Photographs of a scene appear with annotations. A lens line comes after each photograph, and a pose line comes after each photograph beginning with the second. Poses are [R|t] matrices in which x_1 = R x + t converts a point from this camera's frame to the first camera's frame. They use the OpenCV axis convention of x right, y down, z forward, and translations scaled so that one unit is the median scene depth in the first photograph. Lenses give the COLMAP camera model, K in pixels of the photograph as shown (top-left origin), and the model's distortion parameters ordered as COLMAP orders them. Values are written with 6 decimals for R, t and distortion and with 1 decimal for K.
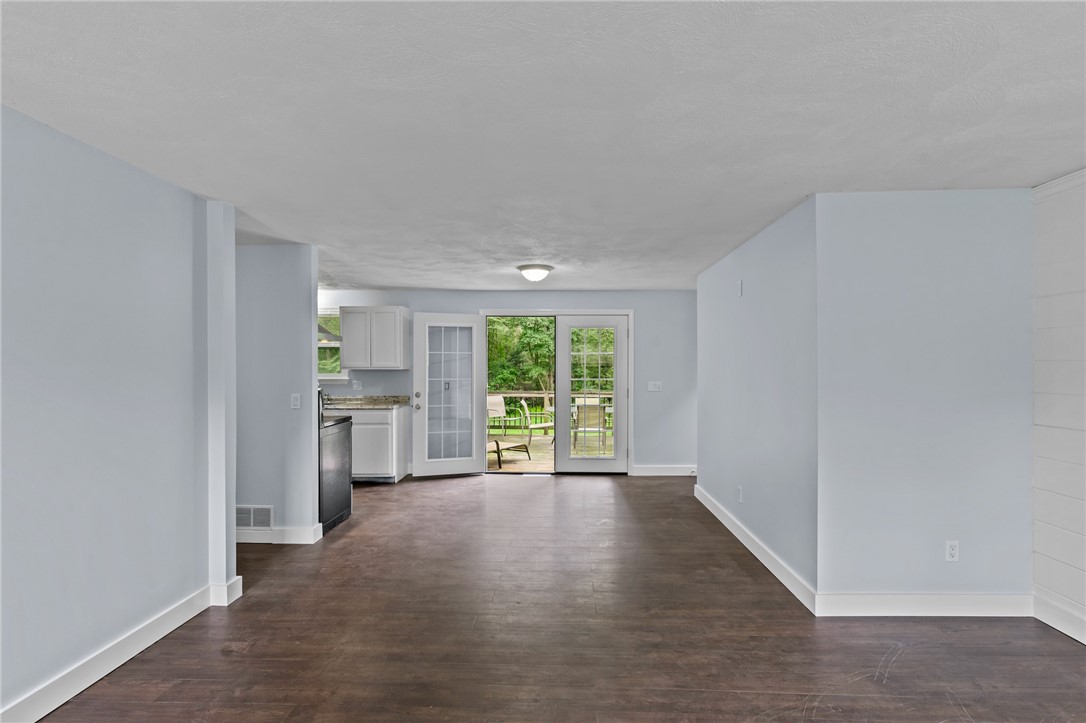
lens RADIAL K [[525.5, 0, 543.4], [0, 525.5, 374.1], [0, 0, 1]] dist [0.001155, 0.000008]
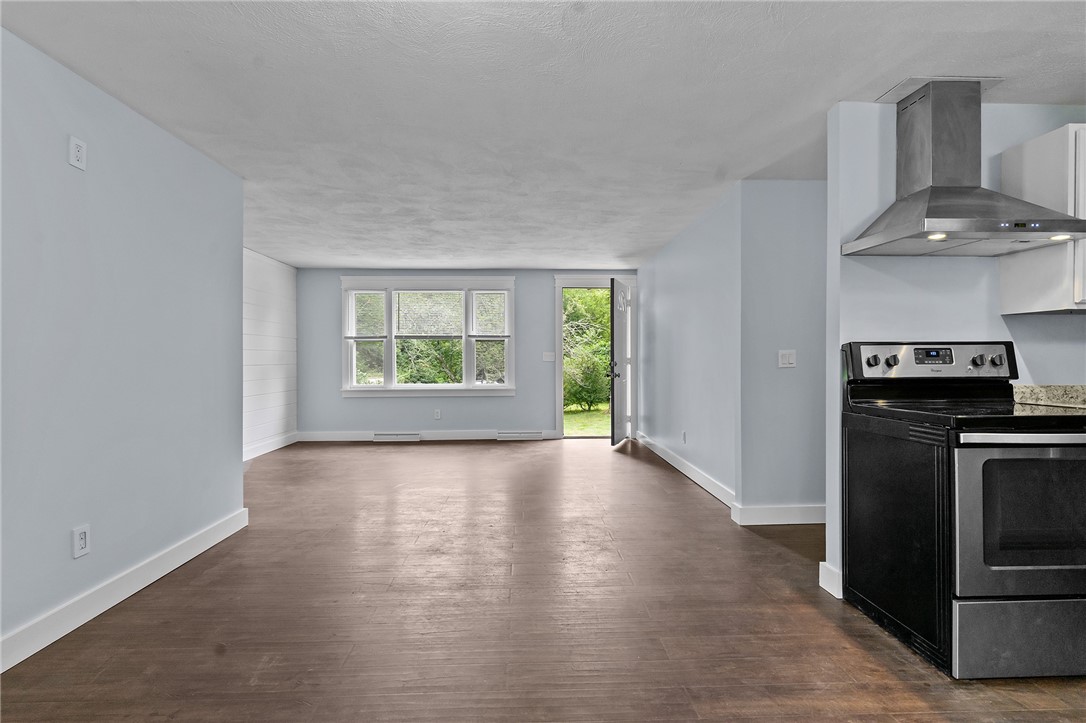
lens RADIAL K [[518.0, 0, 543.1], [0, 518.0, 366.8], [0, 0, 1]] dist [0.003848, 0.000339]
pose [[-0.996744, 0.003702, -0.080551, -0.039025], [0.001096, 0.999475, 0.032373, 0.027622], [0.080629, 0.032179, -0.996225, 1.169655]]
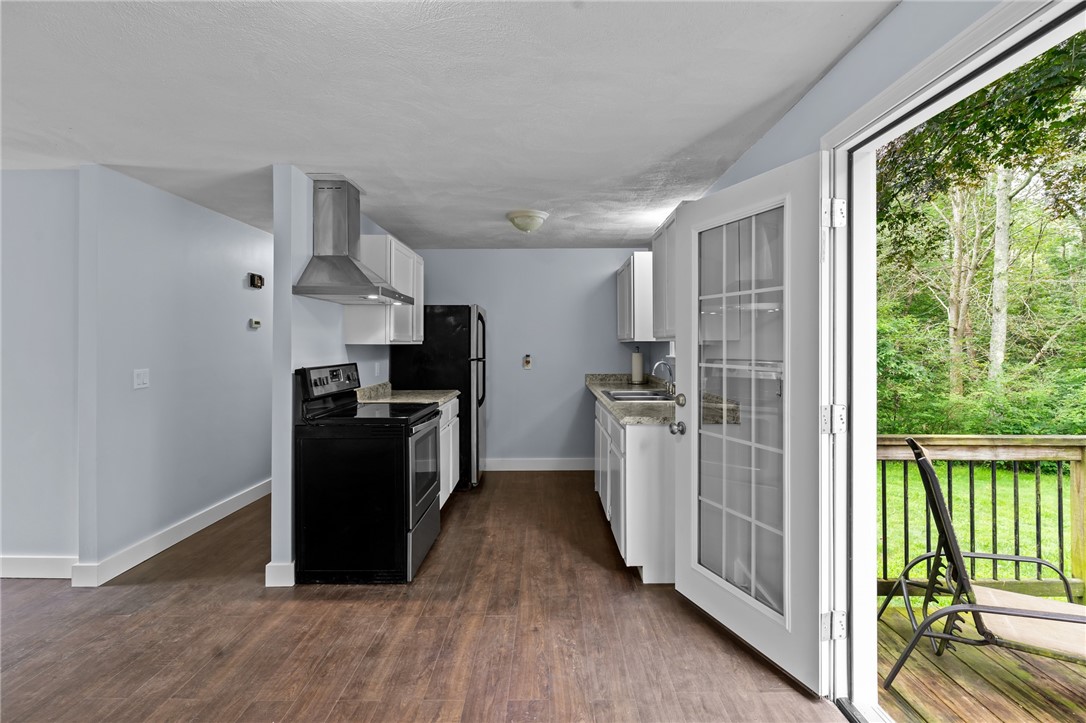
lens RADIAL K [[525.8, 0, 541.8], [0, 525.8, 344.8], [0, 0, 1]] dist [0.003524, 0.000487]
pose [[0.026564, -0.000064, -0.999647, 0.203618], [-0.013853, 0.999904, -0.000432, -0.003916], [0.999551, 0.013859, 0.026560, 0.989093]]
